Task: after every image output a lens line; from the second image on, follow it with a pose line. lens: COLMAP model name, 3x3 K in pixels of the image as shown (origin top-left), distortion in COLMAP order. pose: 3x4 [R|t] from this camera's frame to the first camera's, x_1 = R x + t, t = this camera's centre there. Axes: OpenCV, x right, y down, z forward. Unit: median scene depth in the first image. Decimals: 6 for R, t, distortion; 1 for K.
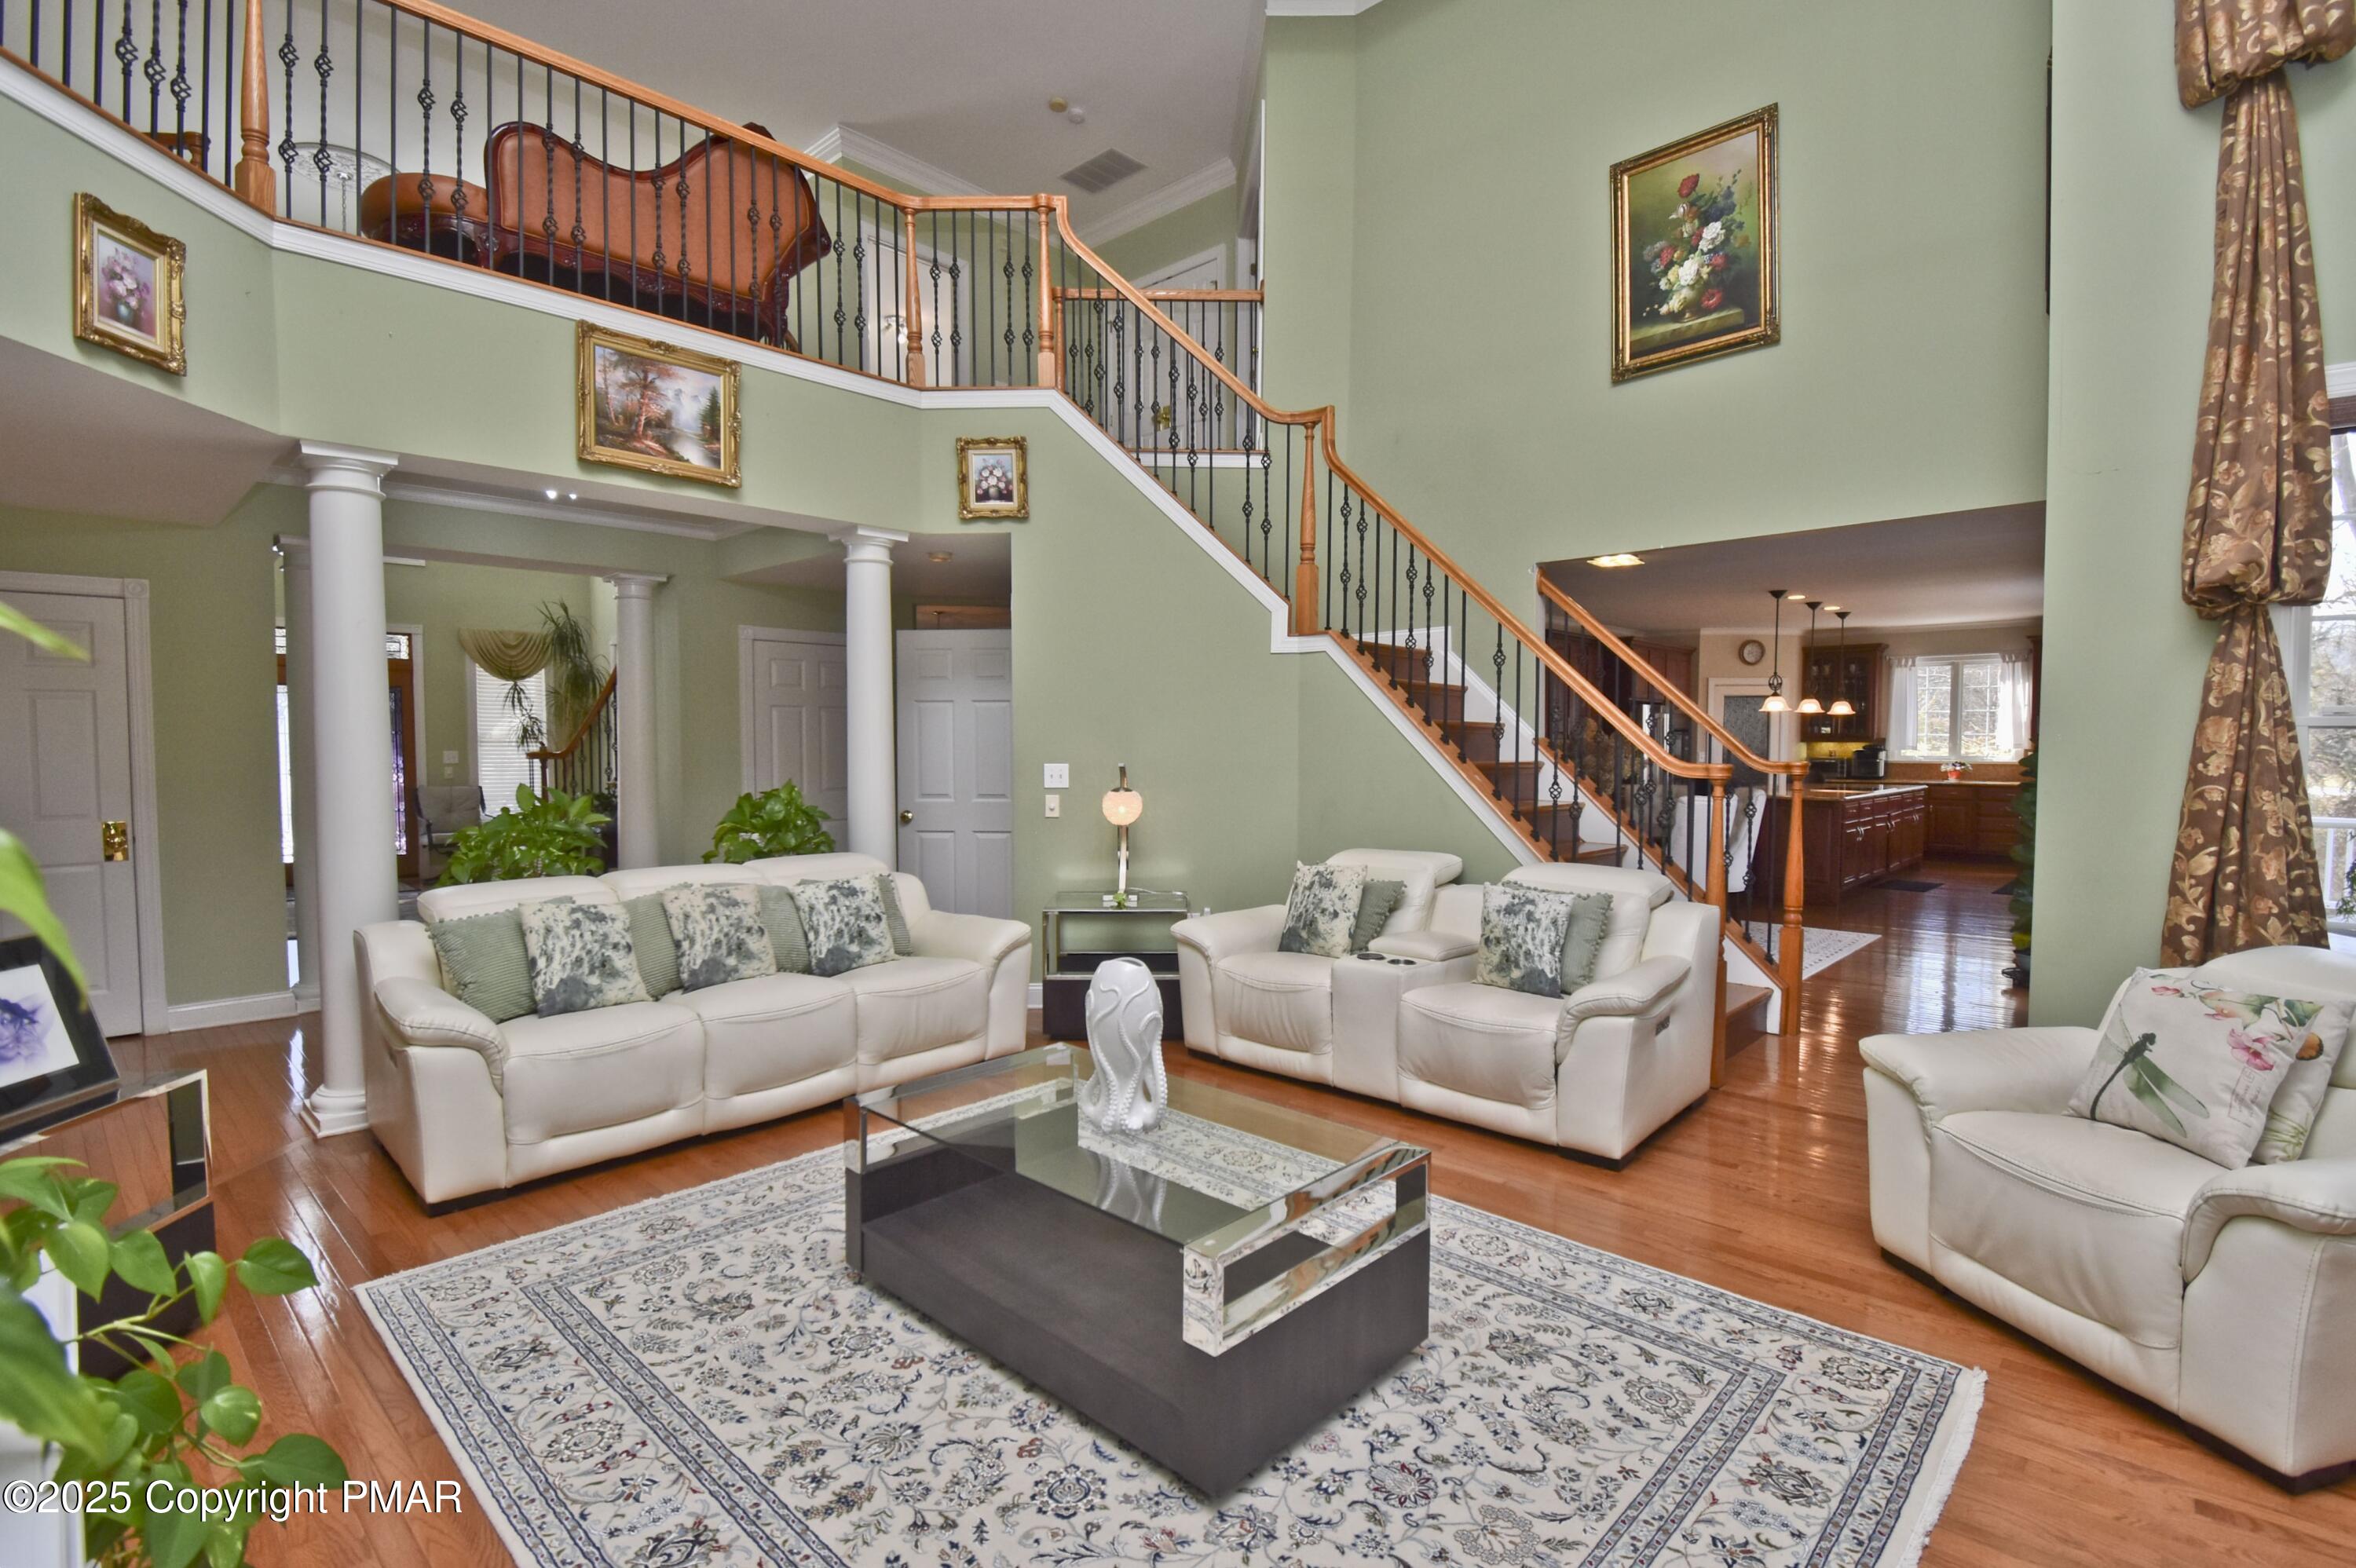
lens RADIAL K [[1097.7, 0, 1195.2], [0, 1097.7, 782.7], [0, 0, 1]] dist [0.021688, -0.028634]
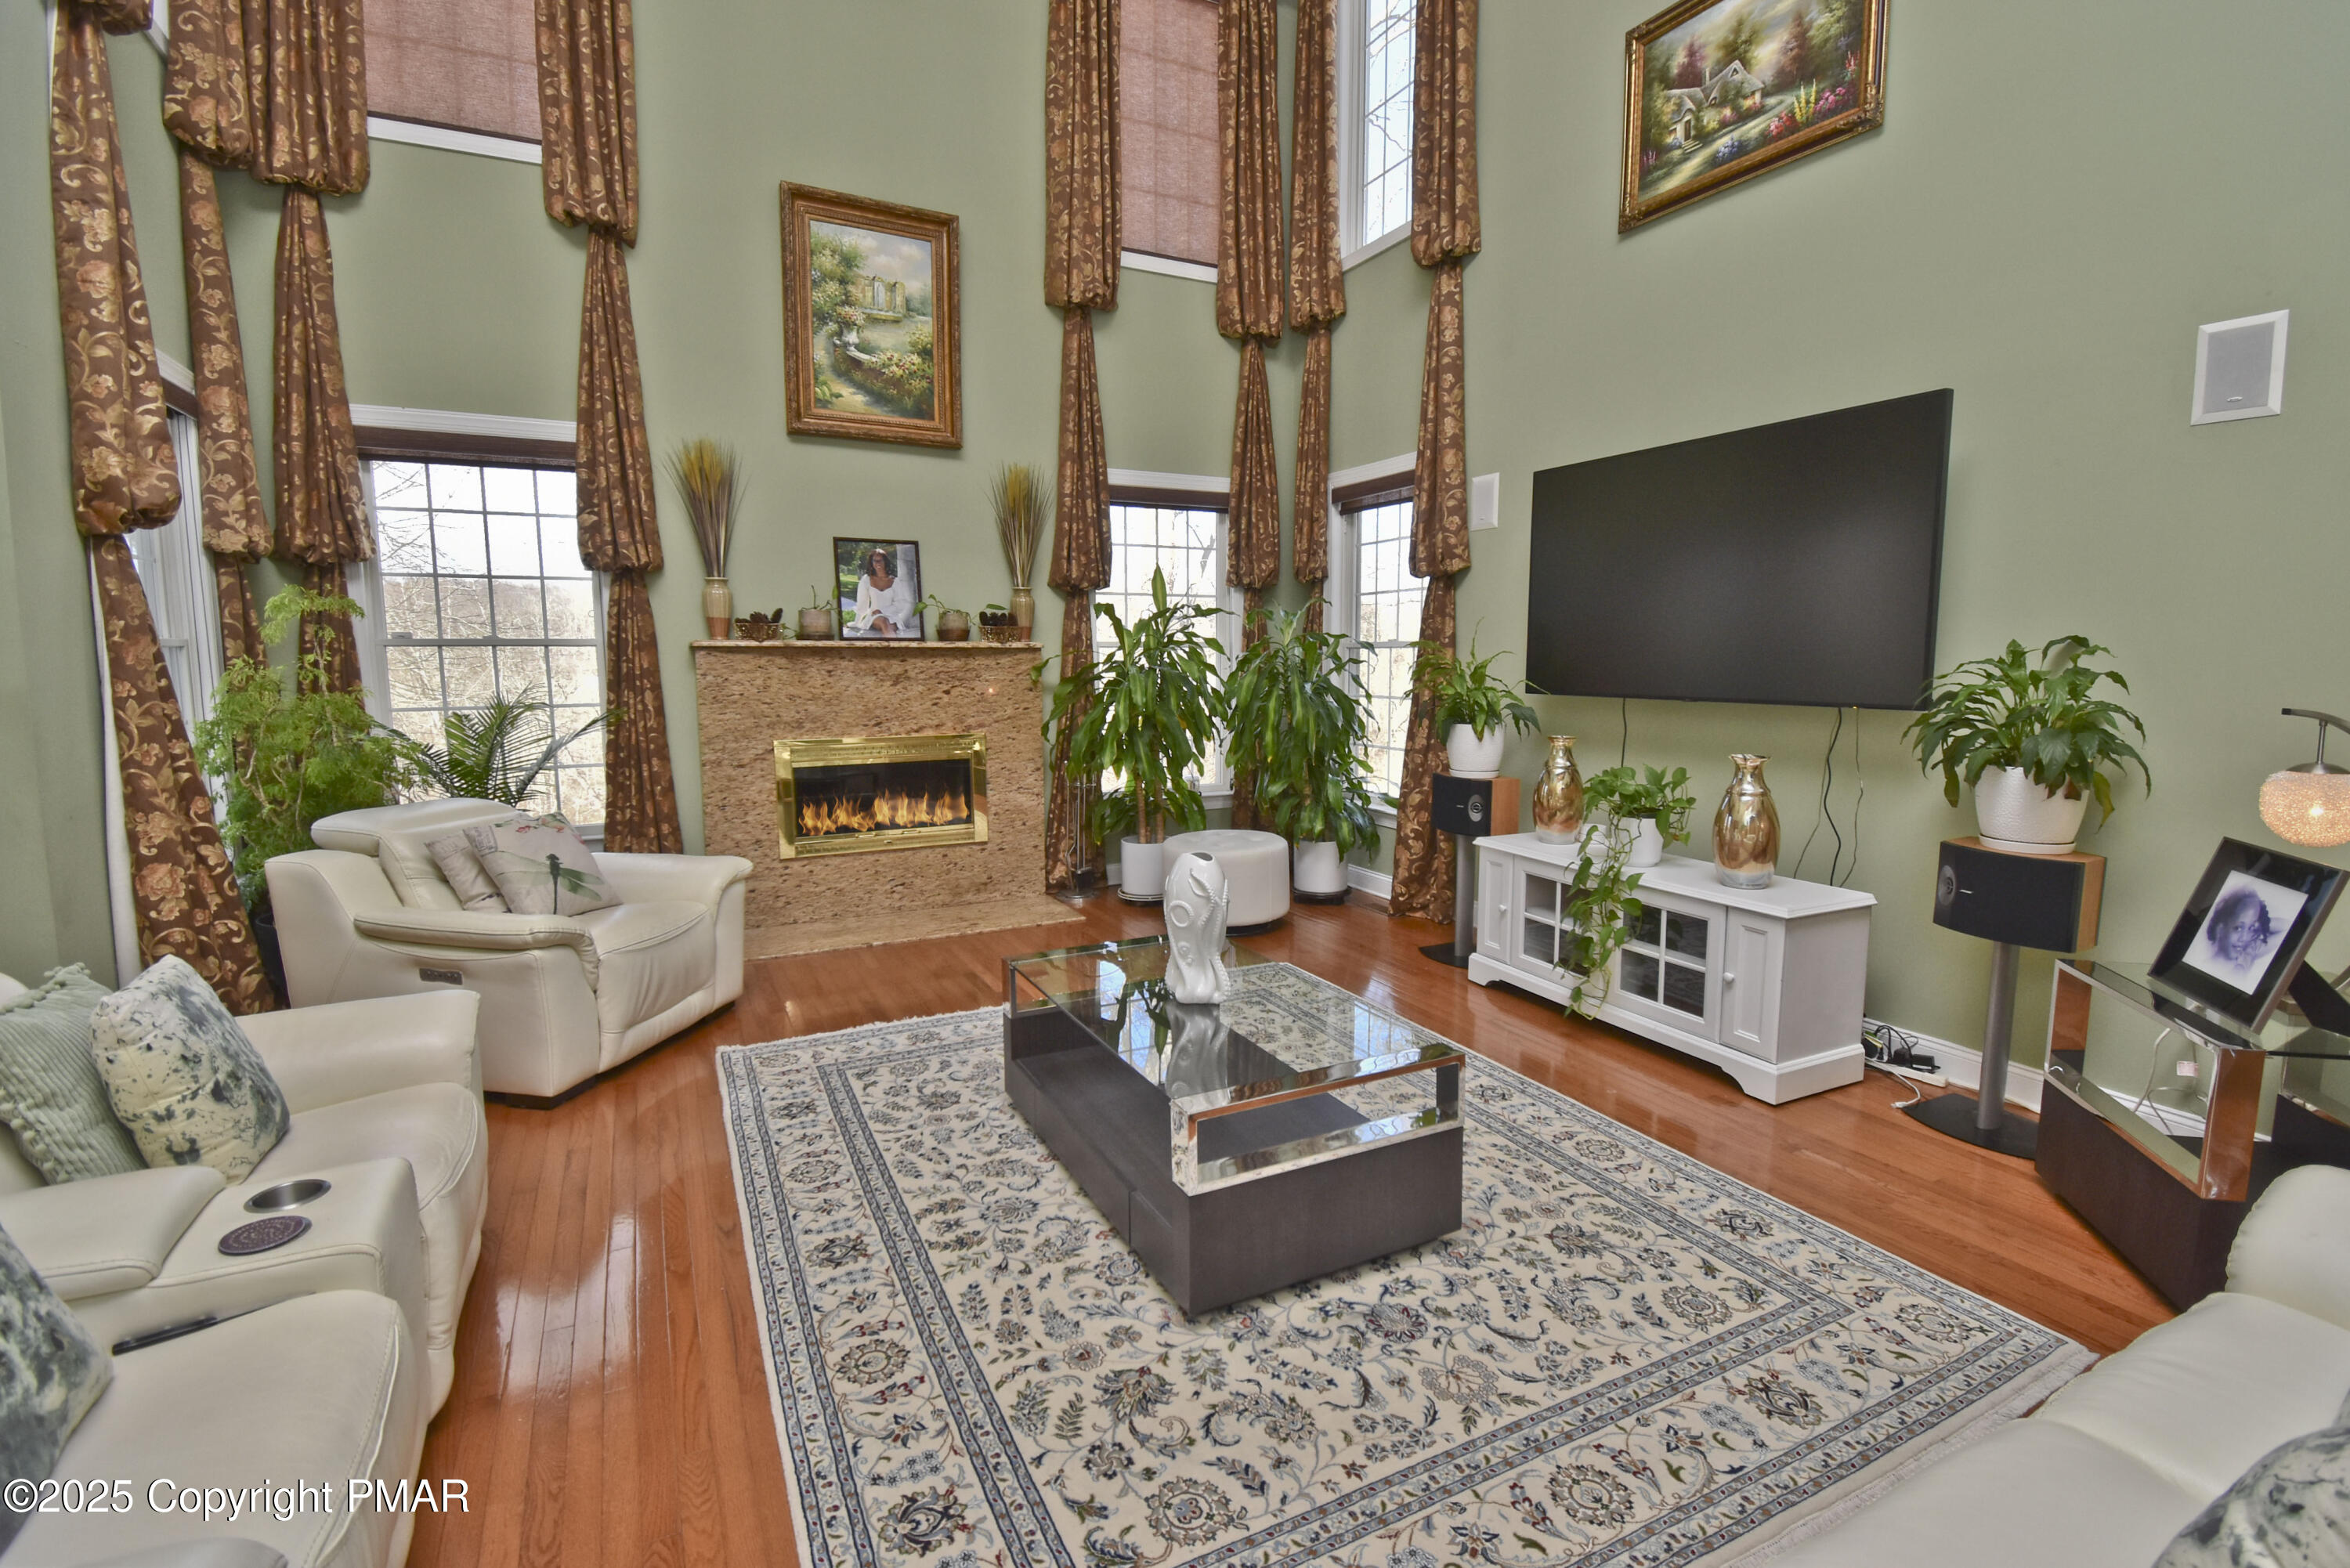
lens RADIAL K [[1072.5, 0, 1200.7], [0, 1072.5, 773.4], [0, 0, 1]] dist [0.019354, -0.025905]
pose [[-0.941775, -0.036381, 0.334268, -0.250560], [0.013222, 0.989353, 0.144932, -0.045228], [-0.335982, 0.140913, -0.931268, 1.165869]]
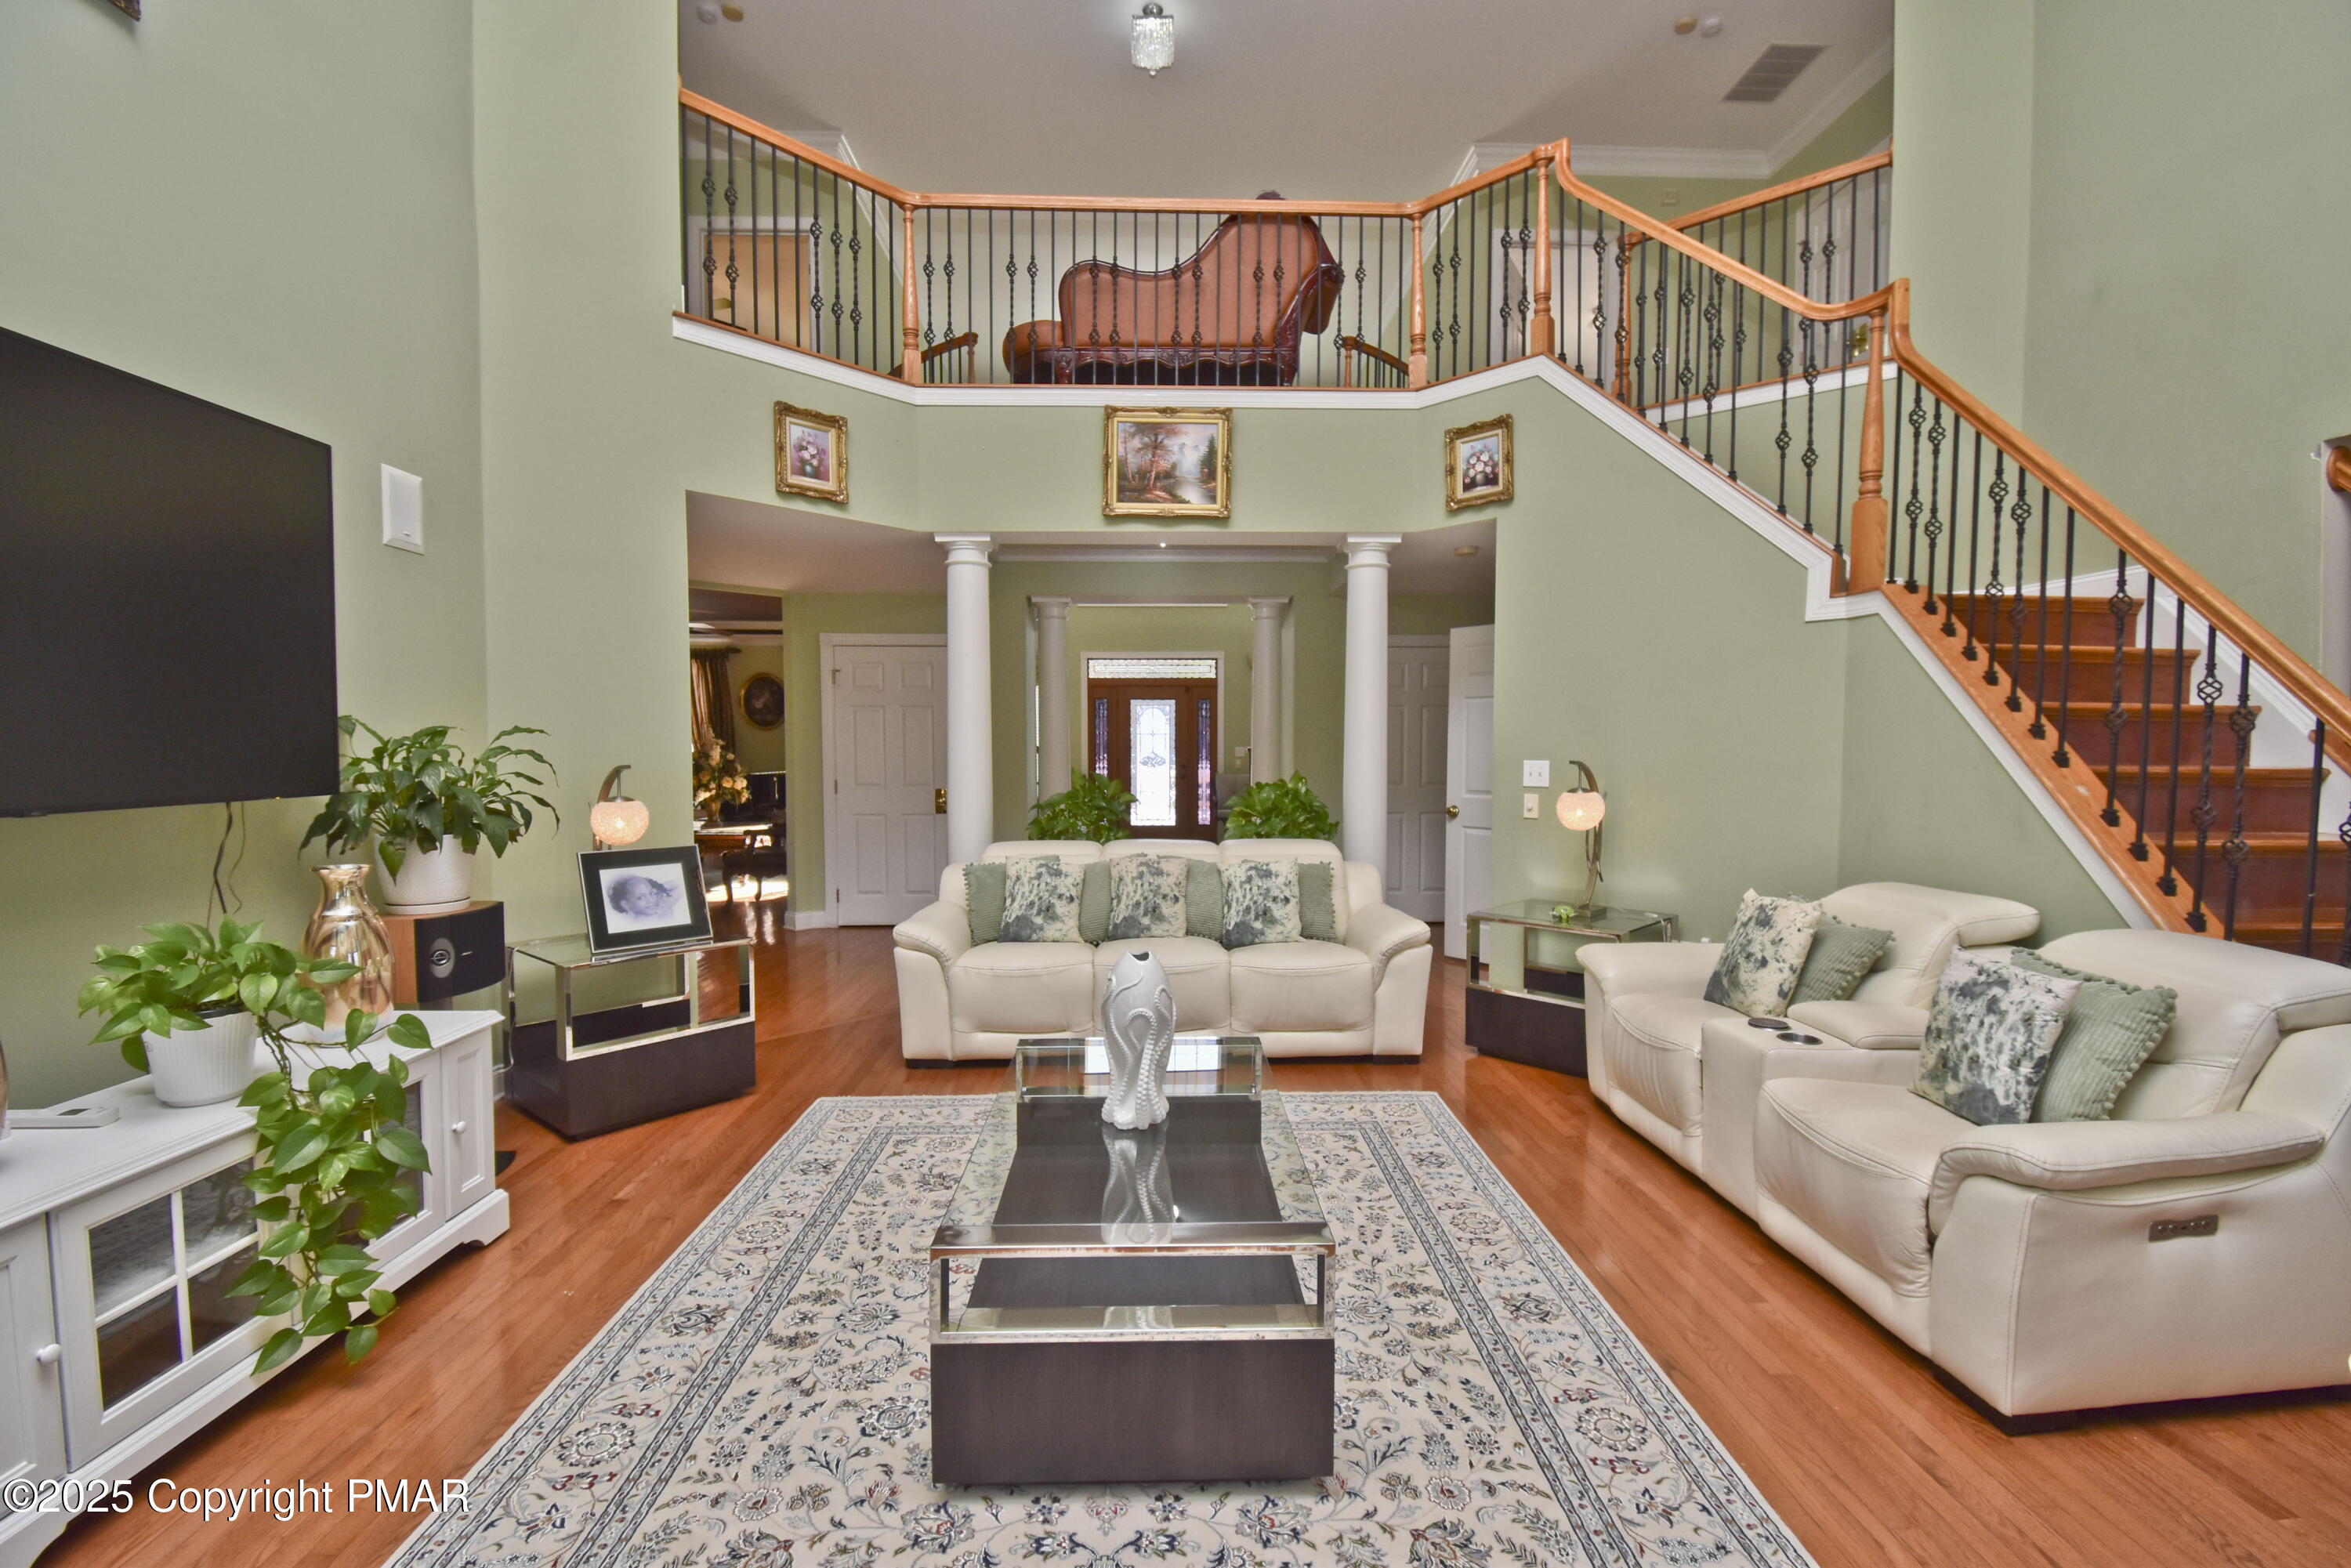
lens RADIAL K [[1034.9, 0, 1174.7], [0, 1034.9, 788.8], [0, 0, 1]] dist [0.017098, -0.023662]
pose [[0.702246, 0.032945, -0.711172, 0.357873], [-0.026822, 0.999444, 0.019813, -0.003260], [0.711429, 0.005161, 0.702739, 0.213500]]
